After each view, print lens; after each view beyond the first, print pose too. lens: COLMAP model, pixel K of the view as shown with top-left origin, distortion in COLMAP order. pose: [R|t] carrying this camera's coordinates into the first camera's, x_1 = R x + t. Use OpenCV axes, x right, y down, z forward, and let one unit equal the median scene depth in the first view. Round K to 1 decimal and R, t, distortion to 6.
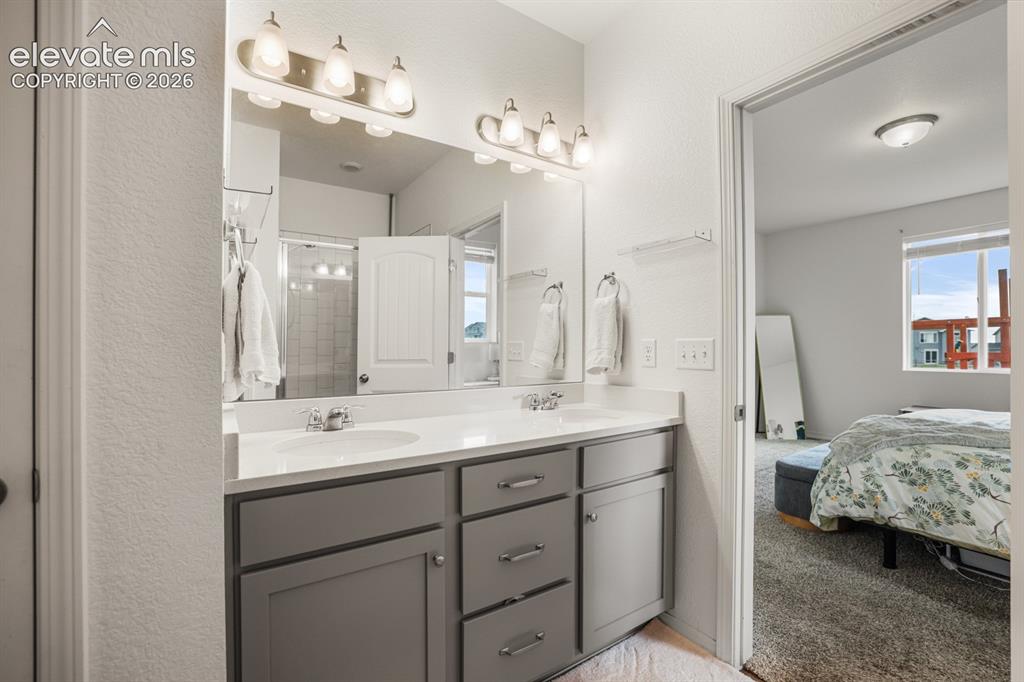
lens RADIAL K [[443.7, 0, 511.6], [0, 443.7, 345.4], [0, 0, 1]] dist [-0.016823, 0.000574]
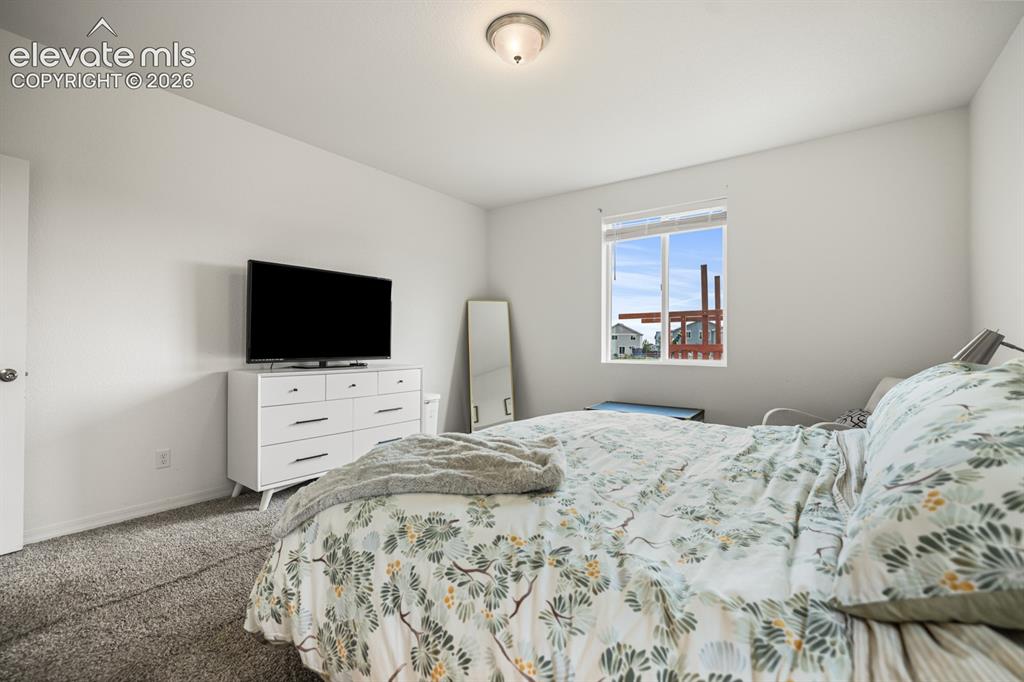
lens RADIAL K [[449.4, 0, 509.6], [0, 449.4, 337.2], [0, 0, 1]] dist [-0.000249, -0.000359]
pose [[0.944229, 0.007970, 0.329193, 0.403416], [-0.006777, 0.999966, -0.004770, 0.009881], [-0.329220, 0.002273, 0.944251, 0.177025]]
